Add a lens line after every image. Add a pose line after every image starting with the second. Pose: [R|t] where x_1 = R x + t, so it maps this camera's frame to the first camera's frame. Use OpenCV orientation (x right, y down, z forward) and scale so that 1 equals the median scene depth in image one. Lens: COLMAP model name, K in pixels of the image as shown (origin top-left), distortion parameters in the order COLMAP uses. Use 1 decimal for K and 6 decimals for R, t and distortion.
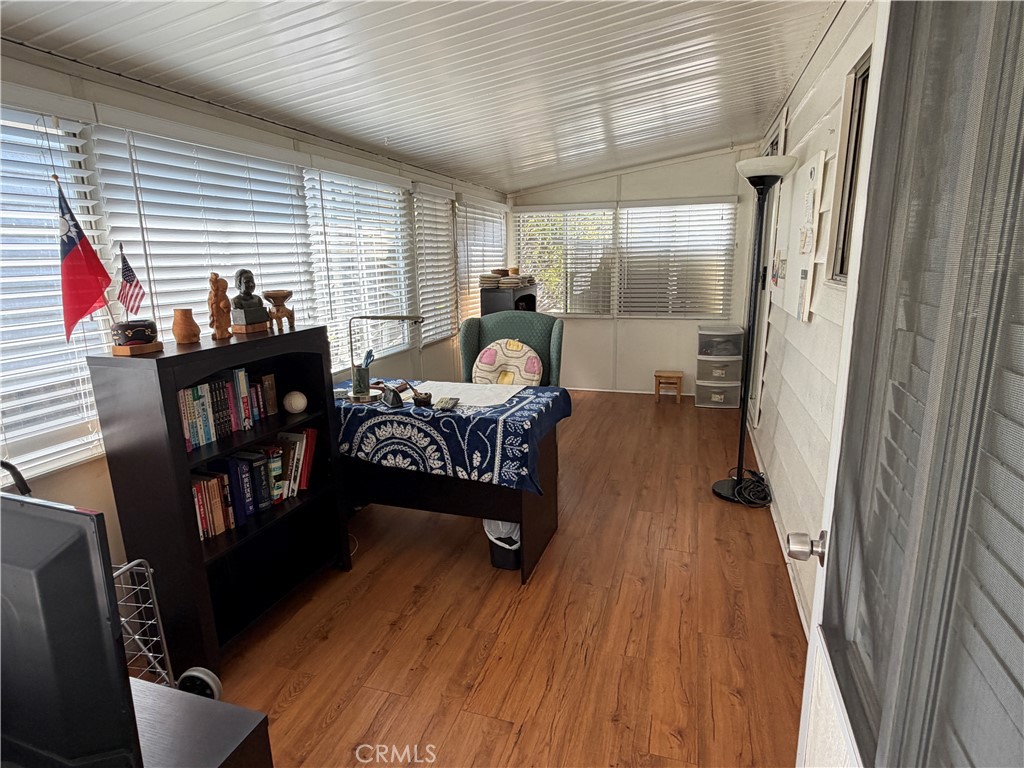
lens RADIAL K [[564.6, 0, 510.4], [0, 564.6, 380.6], [0, 0, 1]] dist [-0.000828, 0.000121]
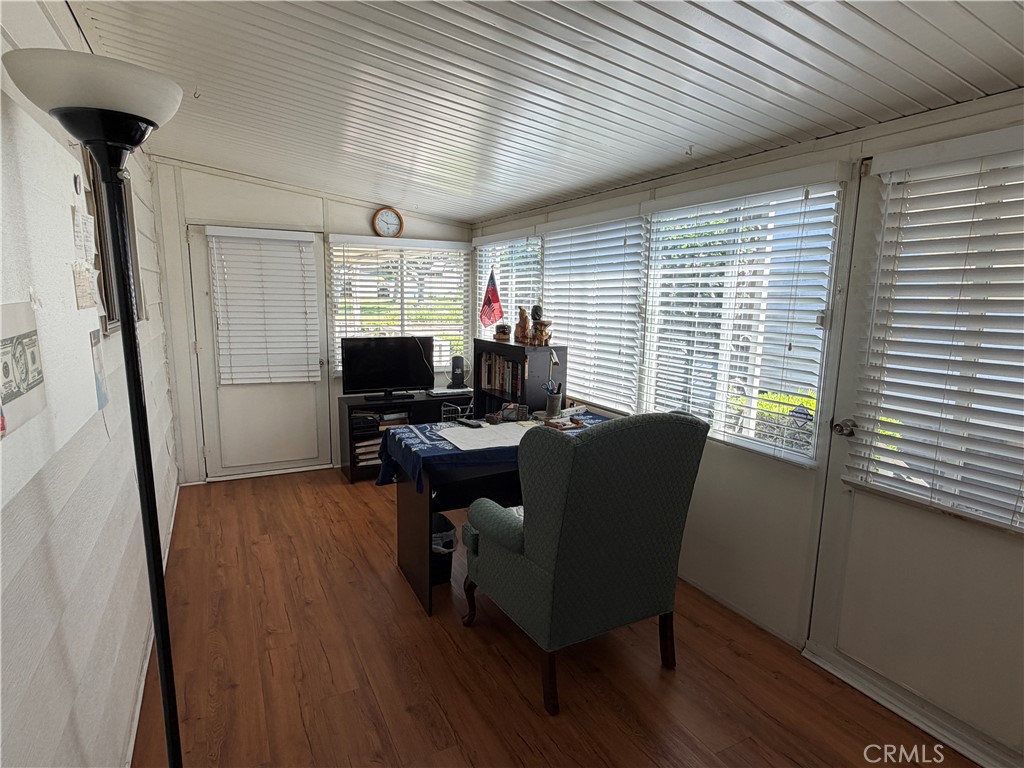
lens RADIAL K [[564.6, 0, 510.2], [0, 564.6, 387.5], [0, 0, 1]] dist [-0.000828, 0.000121]
pose [[-0.703230, 0.127225, -0.699486, 0.753355], [-0.149179, 0.935552, 0.320139, -0.486294], [0.695135, 0.329480, -0.638929, 2.072290]]
